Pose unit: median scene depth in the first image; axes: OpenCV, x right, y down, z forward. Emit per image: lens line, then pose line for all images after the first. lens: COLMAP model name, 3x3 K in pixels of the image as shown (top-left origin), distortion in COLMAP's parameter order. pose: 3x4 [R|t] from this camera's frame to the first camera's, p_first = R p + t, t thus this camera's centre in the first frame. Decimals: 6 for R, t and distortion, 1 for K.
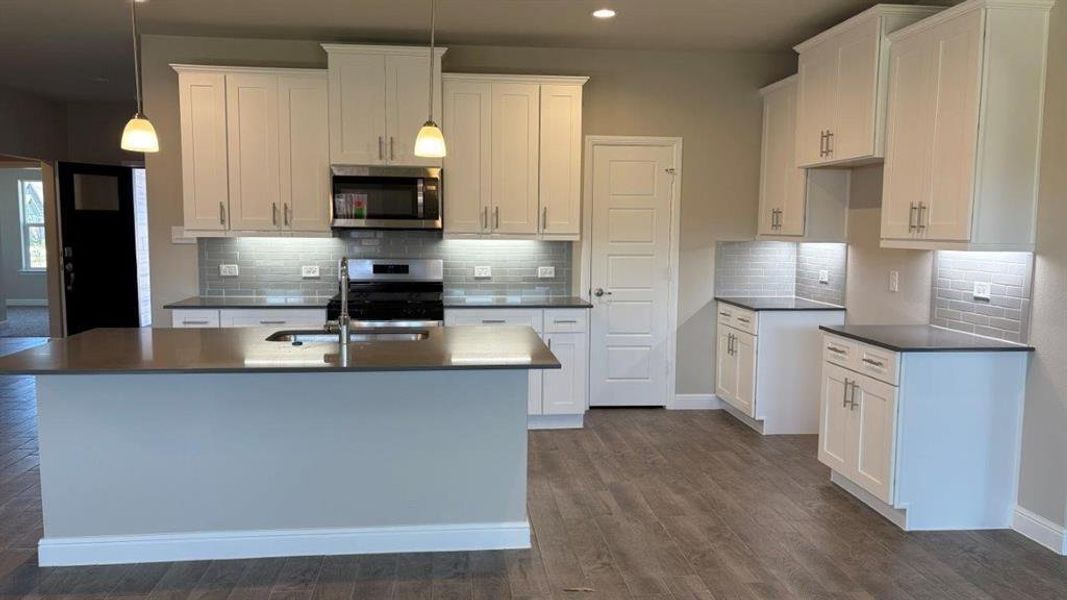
lens RADIAL K [[806.7, 0, 530.2], [0, 806.7, 306.6], [0, 0, 1]] dist [0.029856, -0.015865]
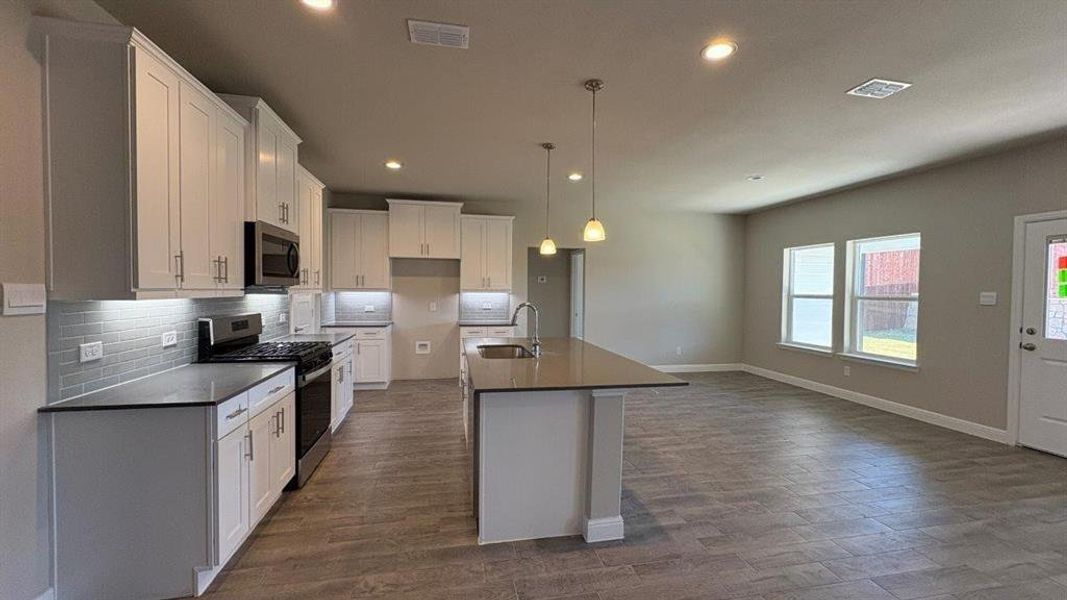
lens RADIAL K [[429.7, 0, 529.2], [0, 429.7, 298.1], [0, 0, 1]] dist [-0.001575, 0.000074]
pose [[-0.079820, -0.032321, 0.996285, -0.730881], [0.090798, 0.995083, 0.039556, -0.068501], [-0.992665, 0.093618, -0.076493, 0.669303]]
